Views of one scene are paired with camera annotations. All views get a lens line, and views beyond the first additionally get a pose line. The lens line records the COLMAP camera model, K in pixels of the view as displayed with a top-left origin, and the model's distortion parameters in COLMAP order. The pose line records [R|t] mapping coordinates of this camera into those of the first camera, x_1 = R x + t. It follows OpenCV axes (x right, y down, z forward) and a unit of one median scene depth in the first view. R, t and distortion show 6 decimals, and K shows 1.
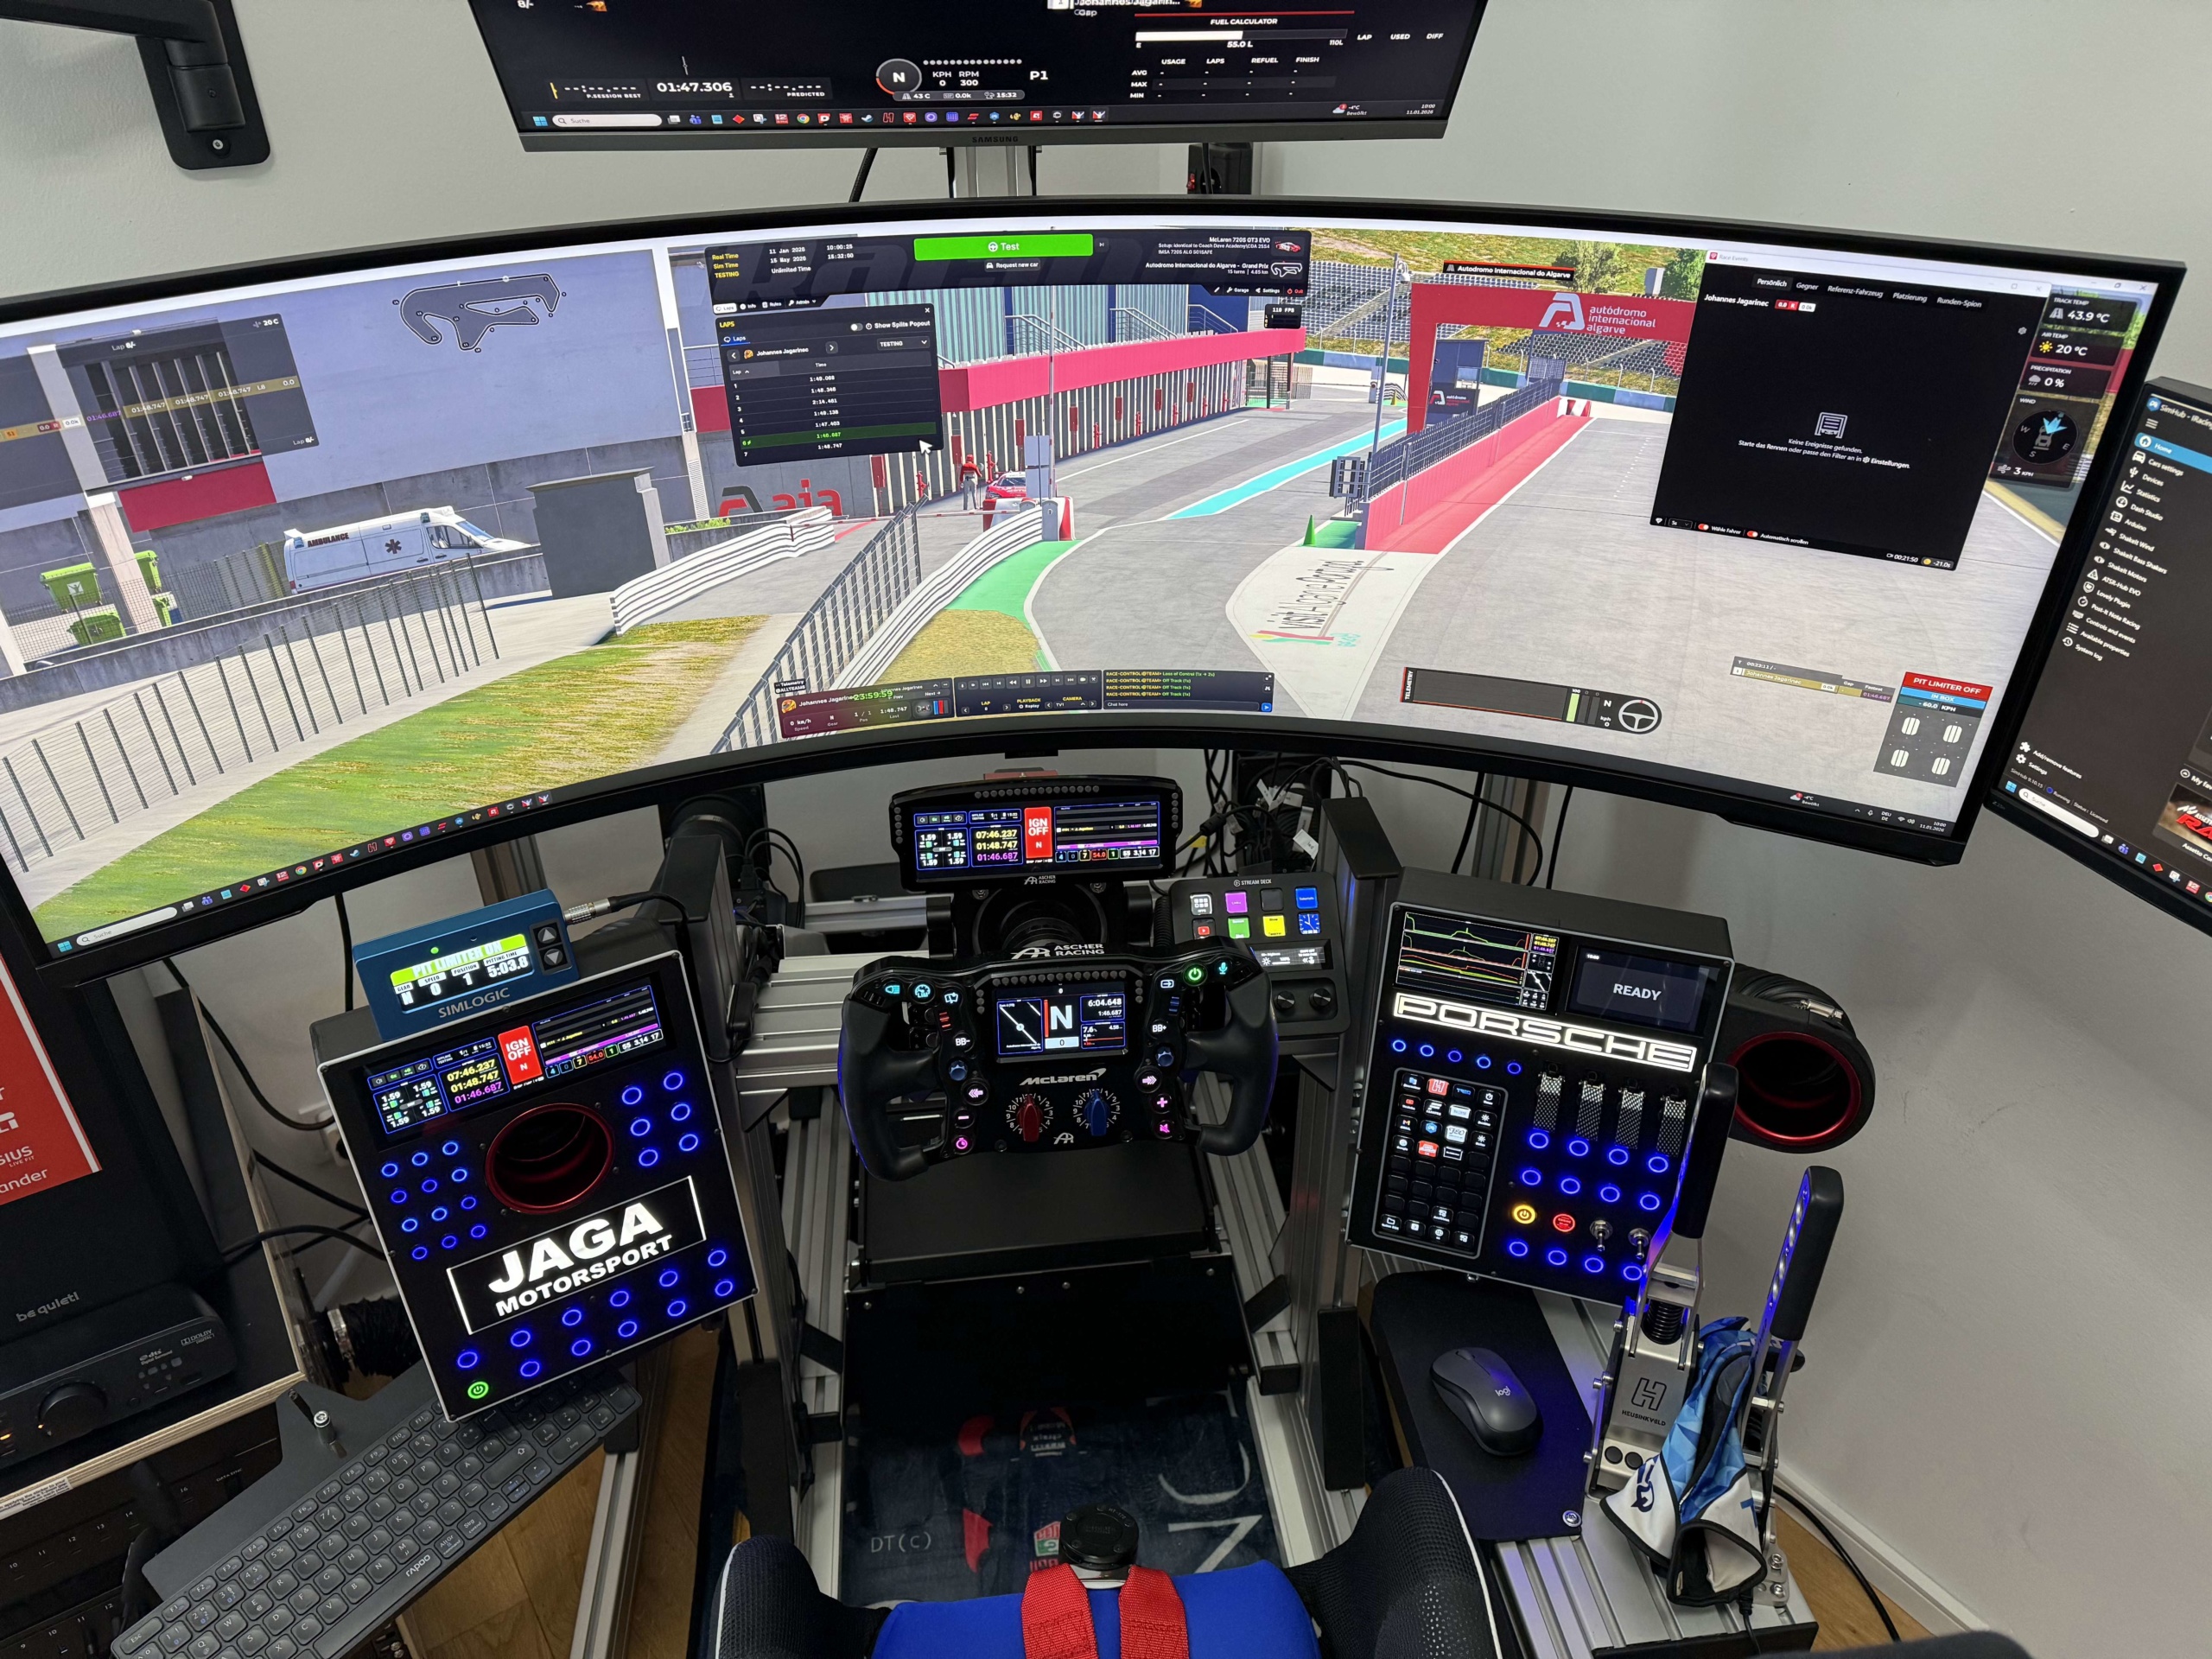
lens RADIAL K [[1558.5, 0, 1112.9], [0, 1558.5, 826.5], [0, 0, 1]] dist [0.096393, -0.140441]
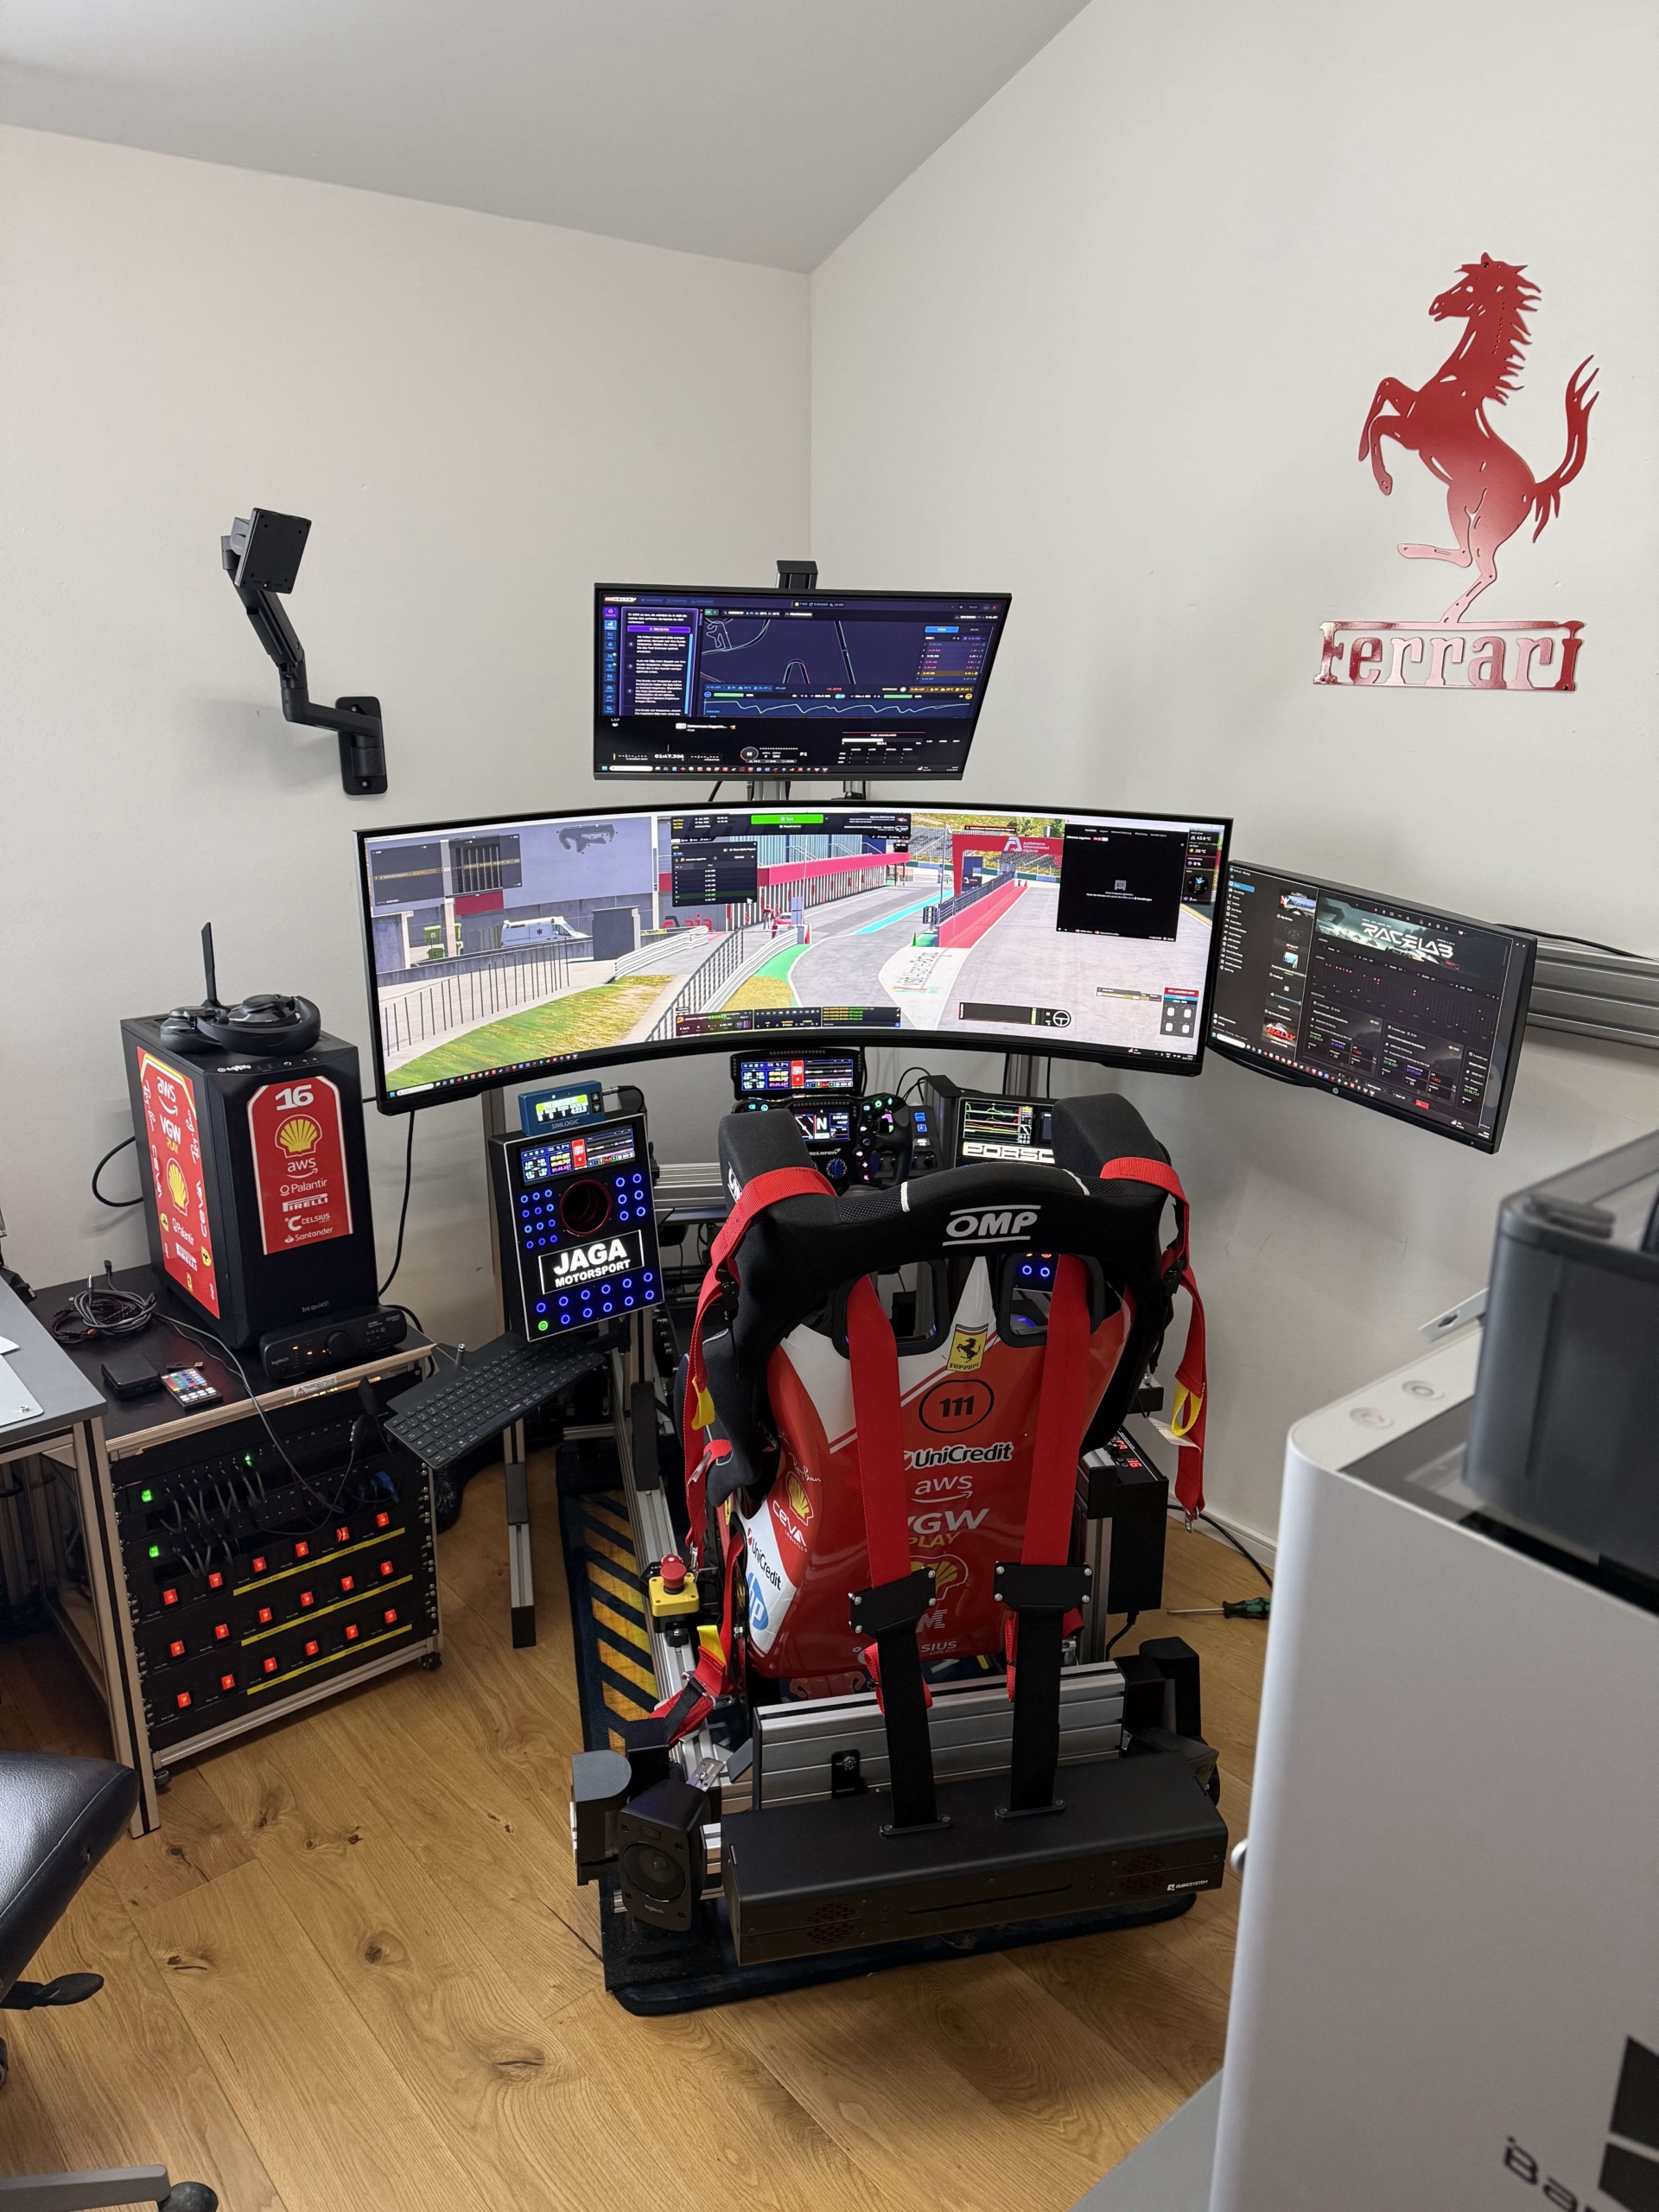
lens RADIAL K [[1575.0, 0, 829.5], [0, 1575.0, 1106.0], [0, 0, 1]] dist [0.201187, -0.465906]
pose [[0.994717, -0.011498, 0.102013, -0.244326], [0.036238, 0.969066, -0.244129, 0.627418], [-0.096050, 0.246536, 0.964362, -1.193665]]
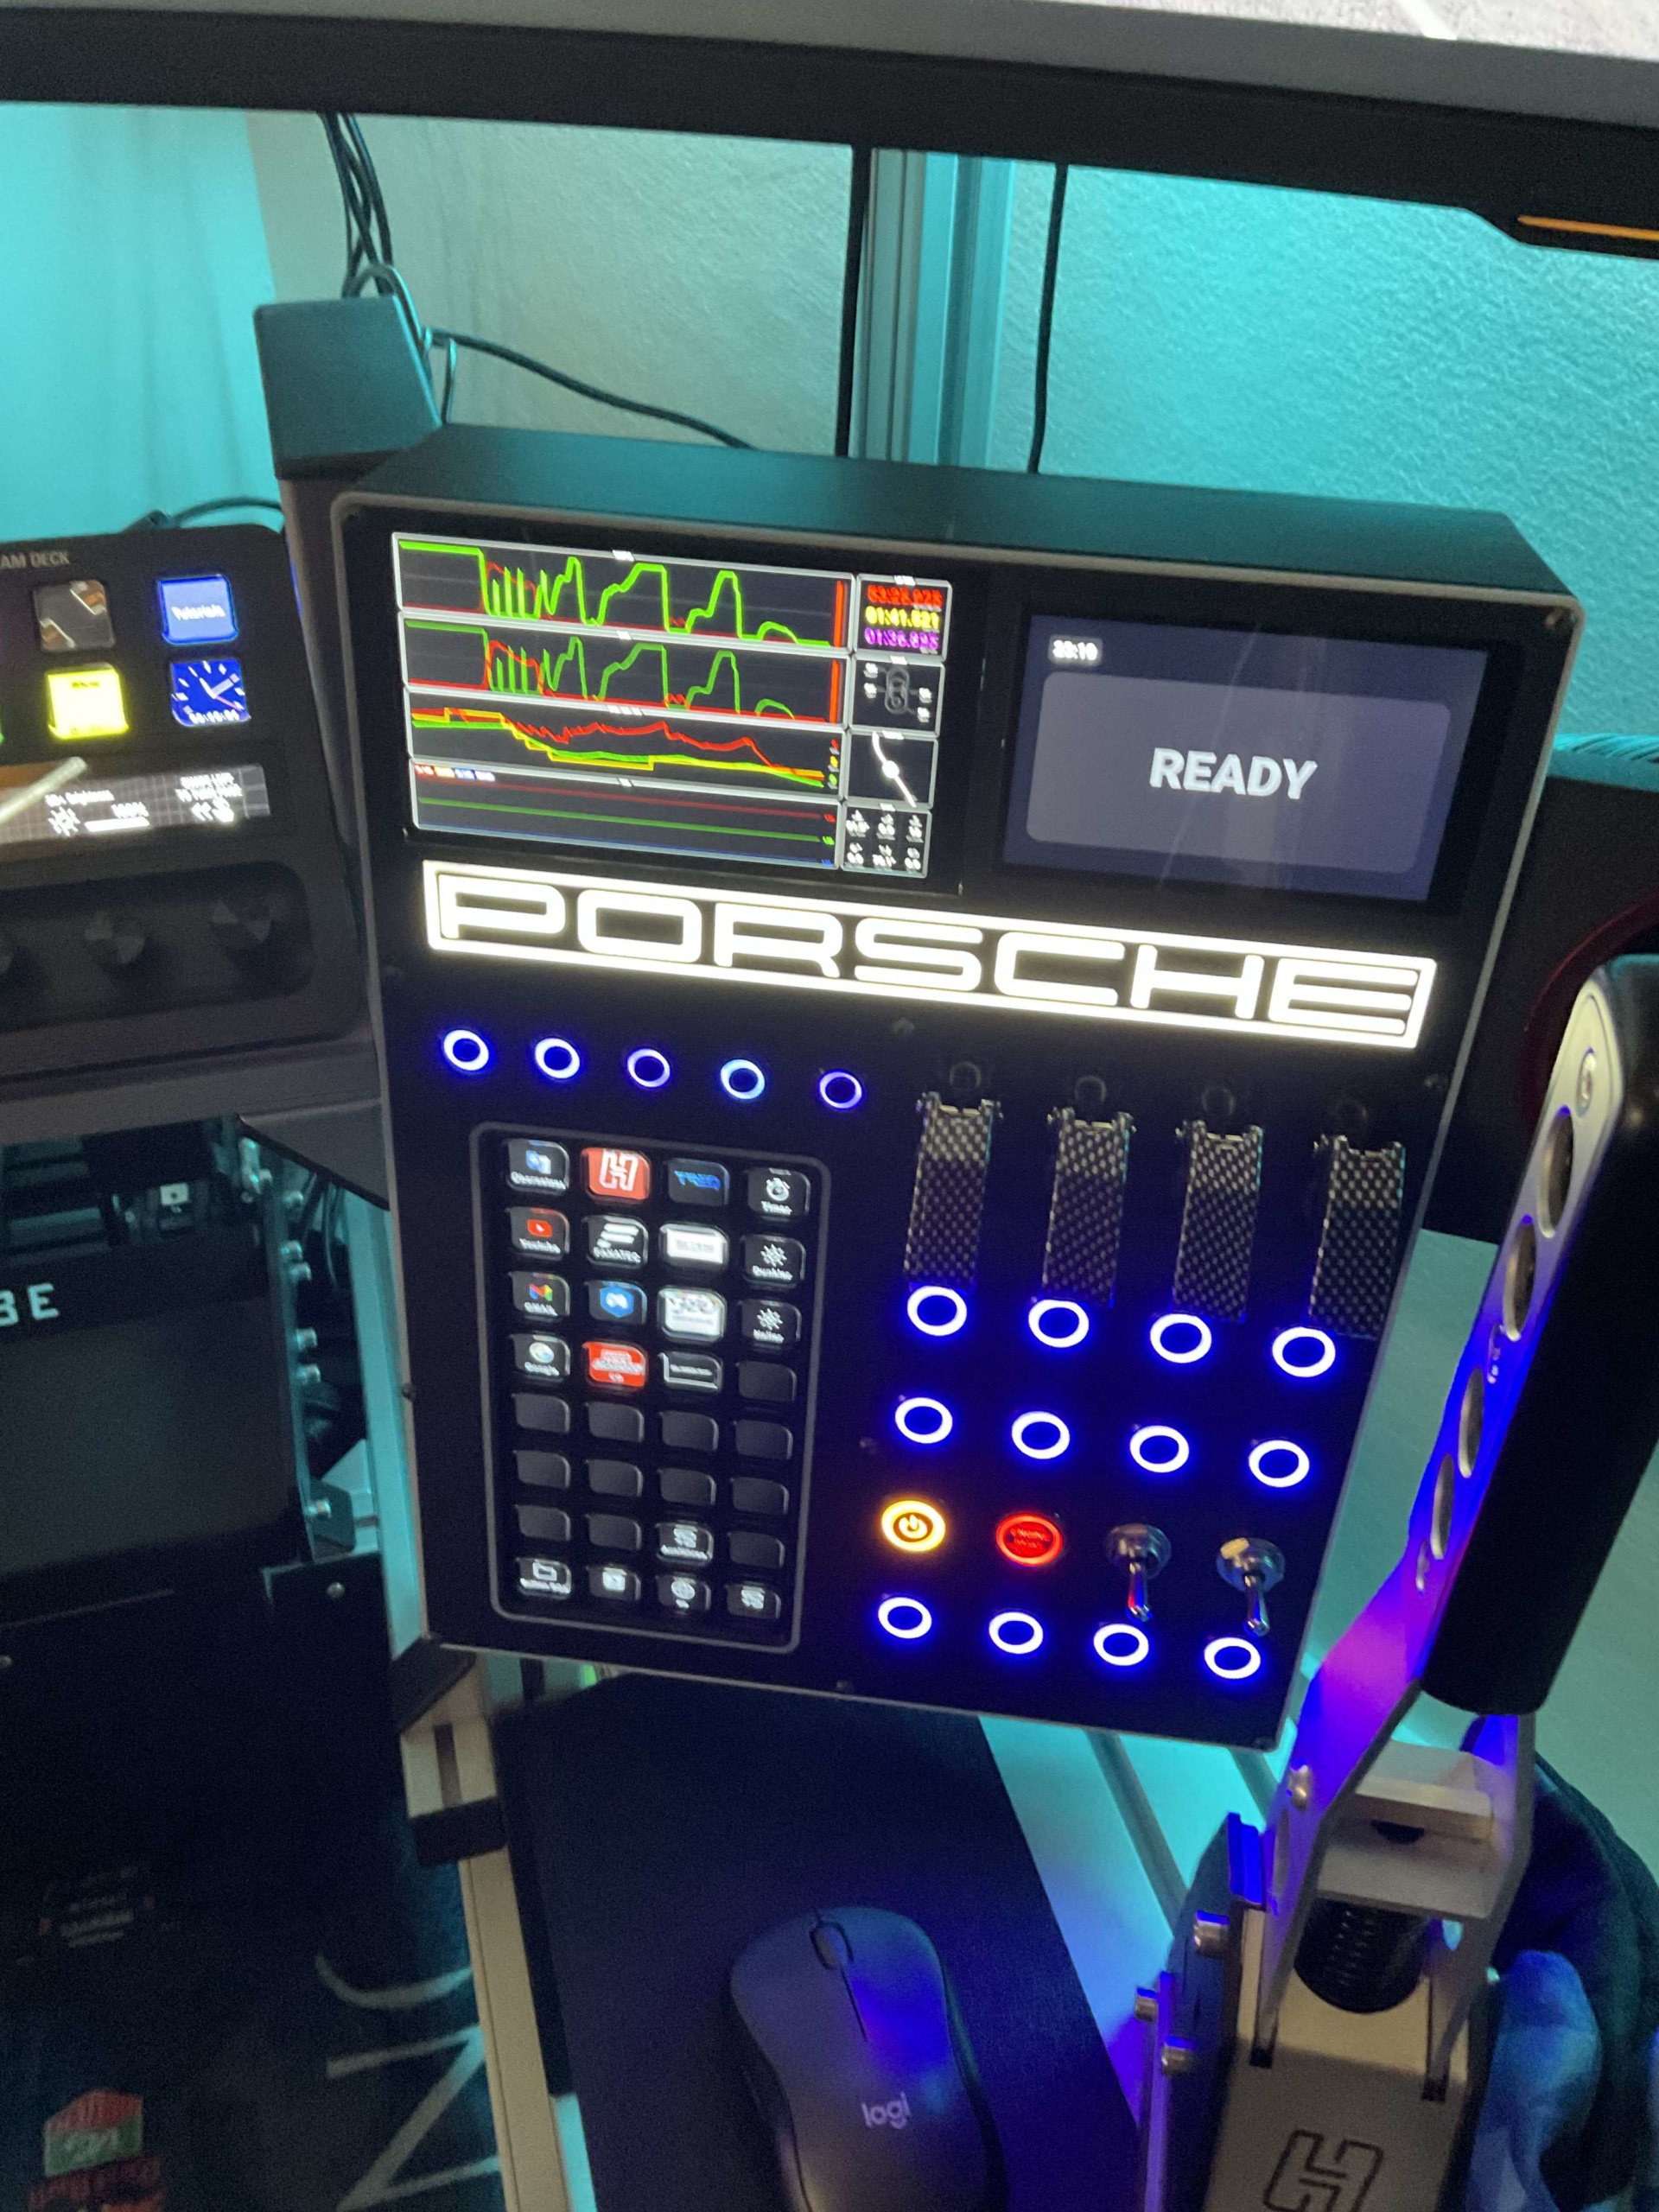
lens RADIAL K [[1843.6, 0, 829.5], [0, 1843.6, 1106.0], [0, 0, 1]] dist [0.045209, -0.126847]
pose [[0.986250, -0.083471, 0.142634, 0.216404], [0.064417, 0.988974, 0.133344, 0.117206], [-0.152192, -0.122322, 0.980752, 0.699243]]
